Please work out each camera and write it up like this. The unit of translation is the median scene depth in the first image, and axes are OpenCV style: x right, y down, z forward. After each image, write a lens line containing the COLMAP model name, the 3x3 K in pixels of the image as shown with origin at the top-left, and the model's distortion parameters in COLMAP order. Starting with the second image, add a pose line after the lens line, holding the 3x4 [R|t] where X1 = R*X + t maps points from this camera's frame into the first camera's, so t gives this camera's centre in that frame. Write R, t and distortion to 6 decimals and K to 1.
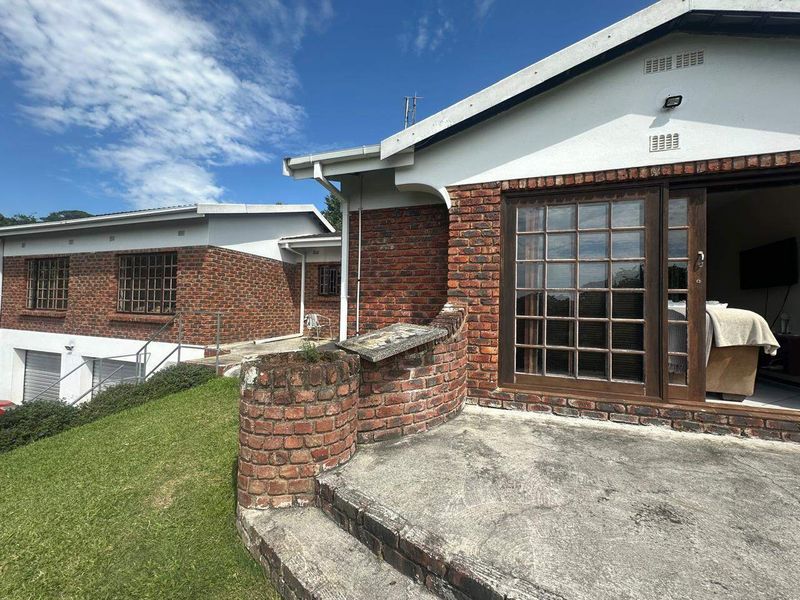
lens RADIAL K [[319.4, 0, 400.0], [0, 319.4, 300.0], [0, 0, 1]] dist [-0.001648, 0.000054]
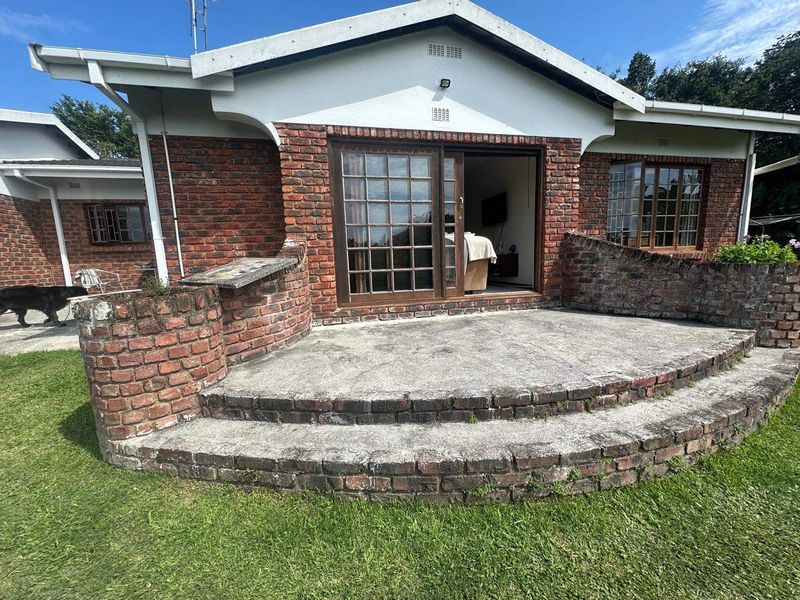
lens RADIAL K [[319.4, 0, 400.0], [0, 319.4, 300.0], [0, 0, 1]] dist [-0.001648, 0.000054]
pose [[0.846821, -0.125943, 0.516752, -0.145791], [0.041710, 0.984294, 0.171540, 0.057022], [-0.530240, -0.123710, 0.838774, -0.176064]]
